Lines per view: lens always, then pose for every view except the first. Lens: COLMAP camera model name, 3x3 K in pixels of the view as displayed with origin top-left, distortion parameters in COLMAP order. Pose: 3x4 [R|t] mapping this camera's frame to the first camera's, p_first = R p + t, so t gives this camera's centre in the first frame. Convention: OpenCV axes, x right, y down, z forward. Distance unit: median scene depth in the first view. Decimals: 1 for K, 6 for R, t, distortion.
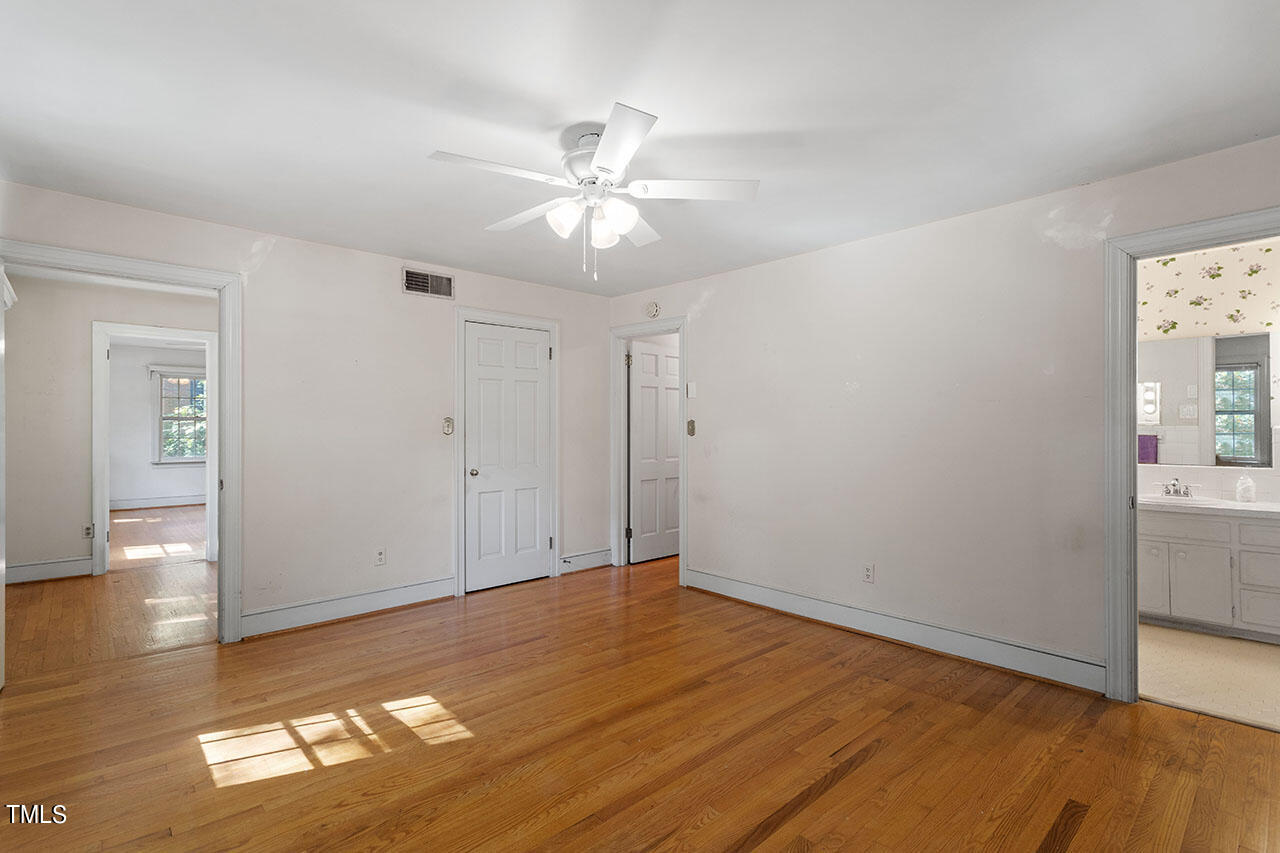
lens RADIAL K [[612.2, 0, 639.8], [0, 612.2, 426.2], [0, 0, 1]] dist [0.004944, -0.003152]
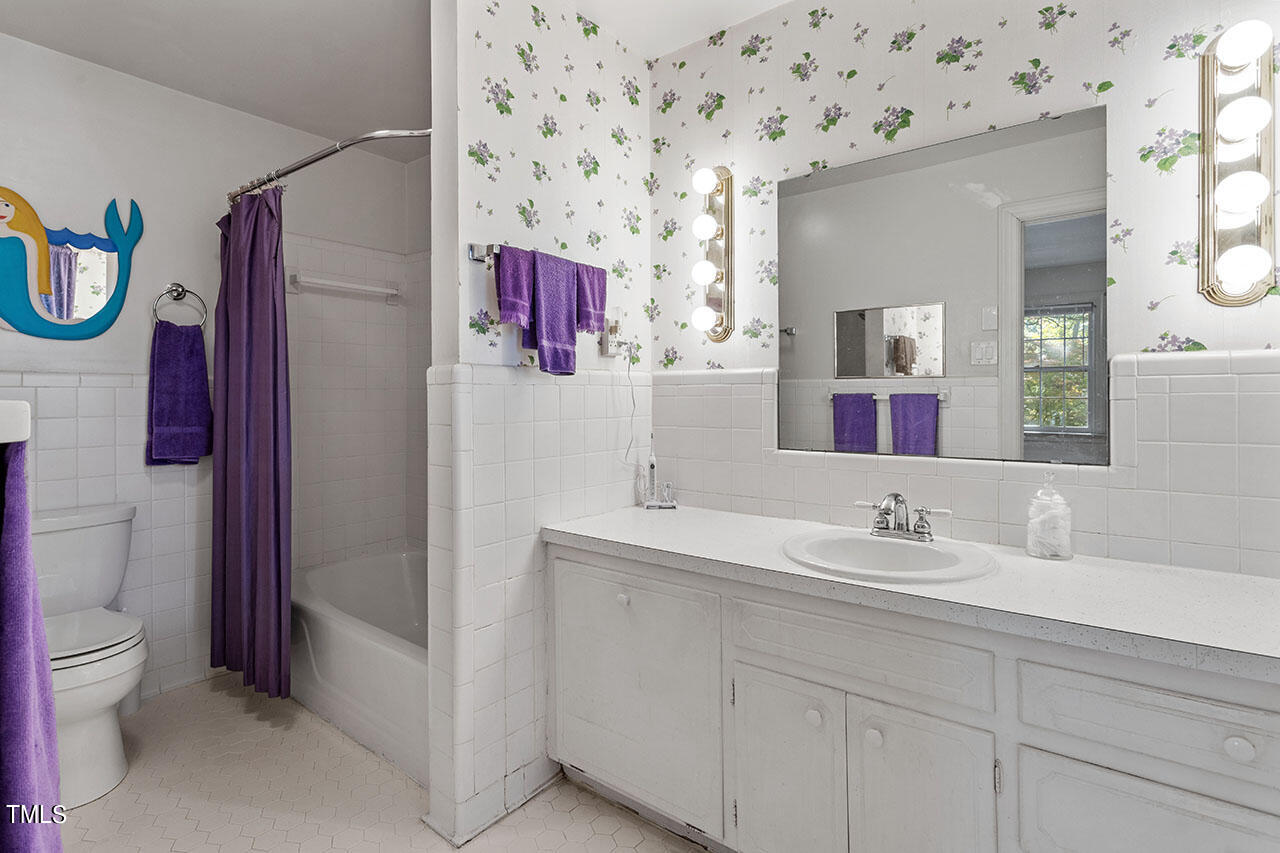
lens RADIAL K [[612.2, 0, 663.8], [0, 612.2, 404.8], [0, 0, 1]] dist [0.004944, -0.003152]
pose [[0.984960, -0.004073, 0.172735, 0.659734], [0.002234, 0.999939, 0.010841, 0.024089], [-0.172768, -0.010292, 0.984909, 0.640615]]
